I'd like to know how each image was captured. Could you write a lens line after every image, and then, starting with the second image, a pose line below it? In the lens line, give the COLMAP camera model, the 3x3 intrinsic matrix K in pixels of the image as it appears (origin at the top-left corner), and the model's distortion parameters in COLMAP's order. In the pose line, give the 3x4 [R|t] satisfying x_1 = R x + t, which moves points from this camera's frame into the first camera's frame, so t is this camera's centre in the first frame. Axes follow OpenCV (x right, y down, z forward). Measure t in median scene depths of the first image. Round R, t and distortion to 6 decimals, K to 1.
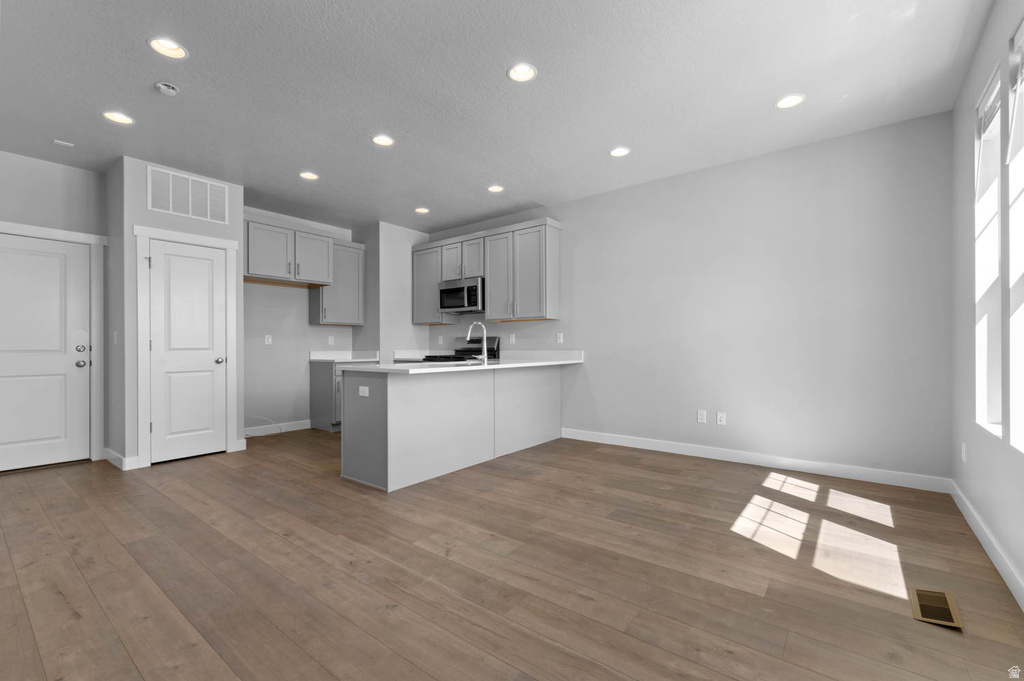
lens RADIAL K [[443.8, 0, 513.7], [0, 443.8, 347.2], [0, 0, 1]] dist [0.000694, 0.000164]
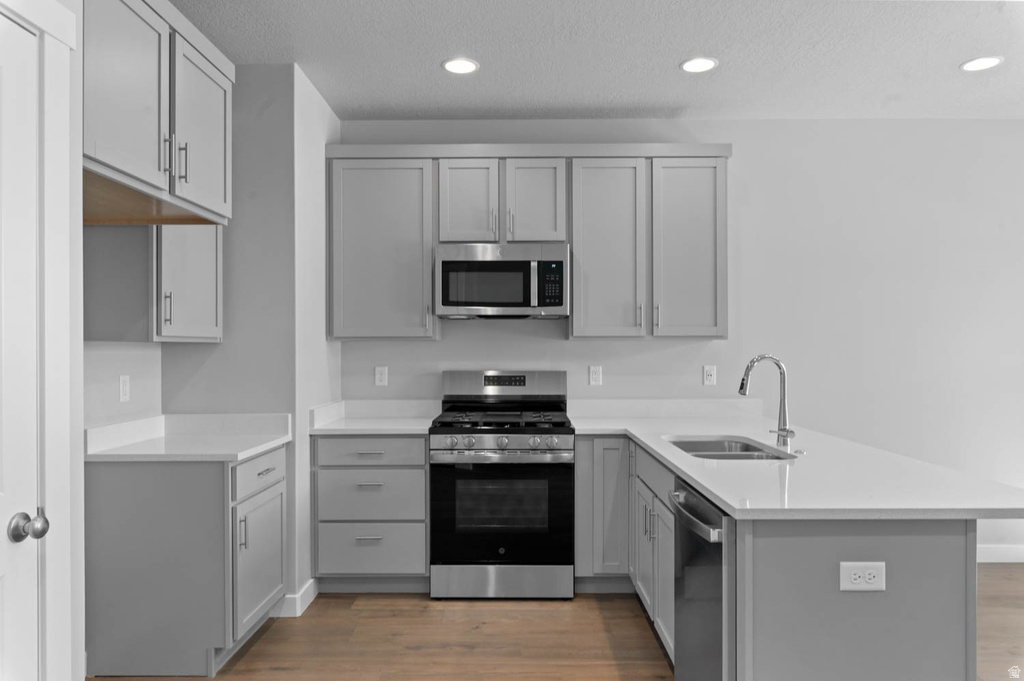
lens RADIAL K [[694.1, 0, 518.1], [0, 694.1, 346.8], [0, 0, 1]] dist [0.000411, 0.001253]
pose [[0.787752, 0.002323, 0.615989, -0.730677], [0.000754, 0.999989, -0.004735, -0.063263], [-0.615993, 0.004195, 0.787741, 0.614935]]
